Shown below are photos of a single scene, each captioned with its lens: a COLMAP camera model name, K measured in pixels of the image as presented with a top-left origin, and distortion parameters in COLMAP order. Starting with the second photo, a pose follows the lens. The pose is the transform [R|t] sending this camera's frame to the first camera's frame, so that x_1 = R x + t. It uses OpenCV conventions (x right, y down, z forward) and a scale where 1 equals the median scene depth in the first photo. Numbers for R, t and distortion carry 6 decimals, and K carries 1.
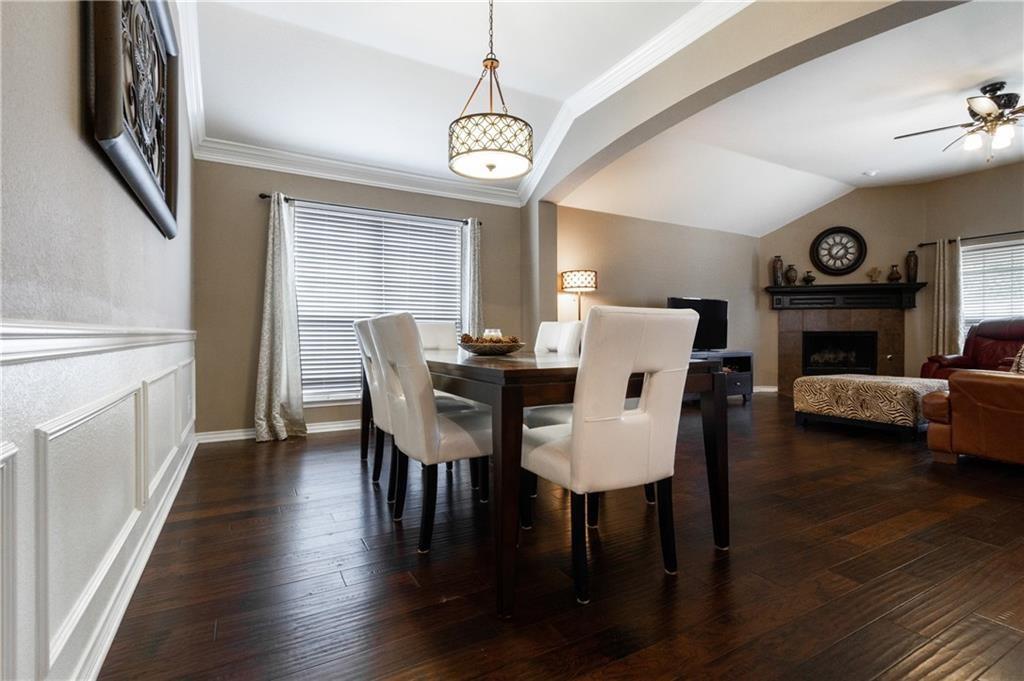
lens RADIAL K [[476.9, 0, 512.0], [0, 476.9, 340.5], [0, 0, 1]] dist [-0.002264, -0.000481]
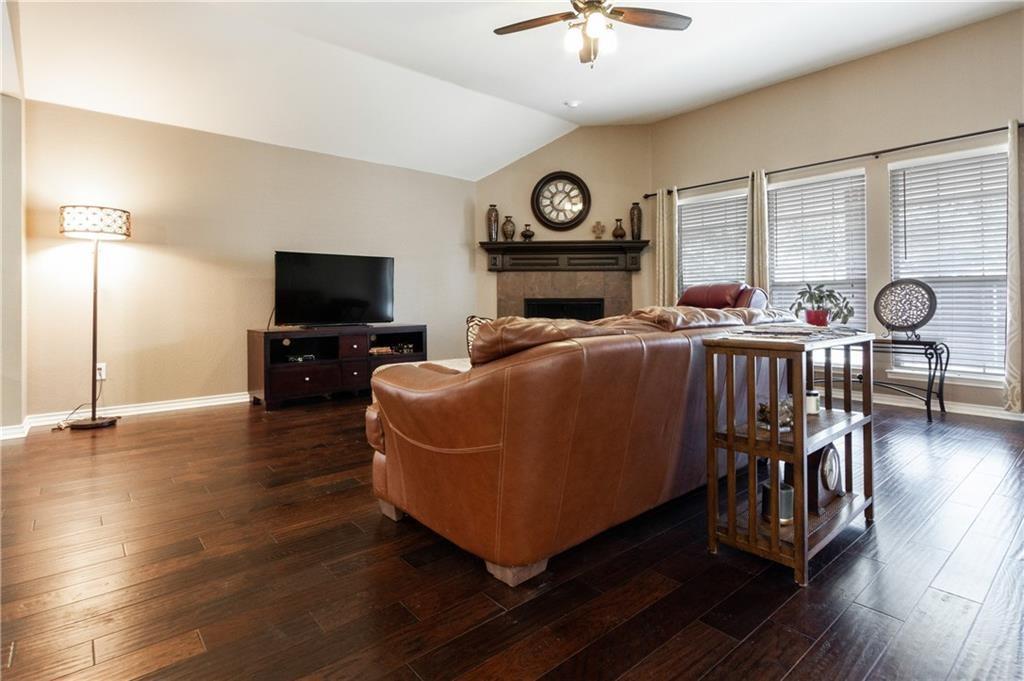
lens RADIAL K [[523.6, 0, 512.3], [0, 523.6, 296.3], [0, 0, 1]] dist [0.016797, 0.000005]
pose [[0.980541, 0.000977, 0.196310, 0.423920], [0.002823, 0.999814, -0.019079, -0.005528], [-0.196292, 0.019262, 0.980356, 0.129510]]
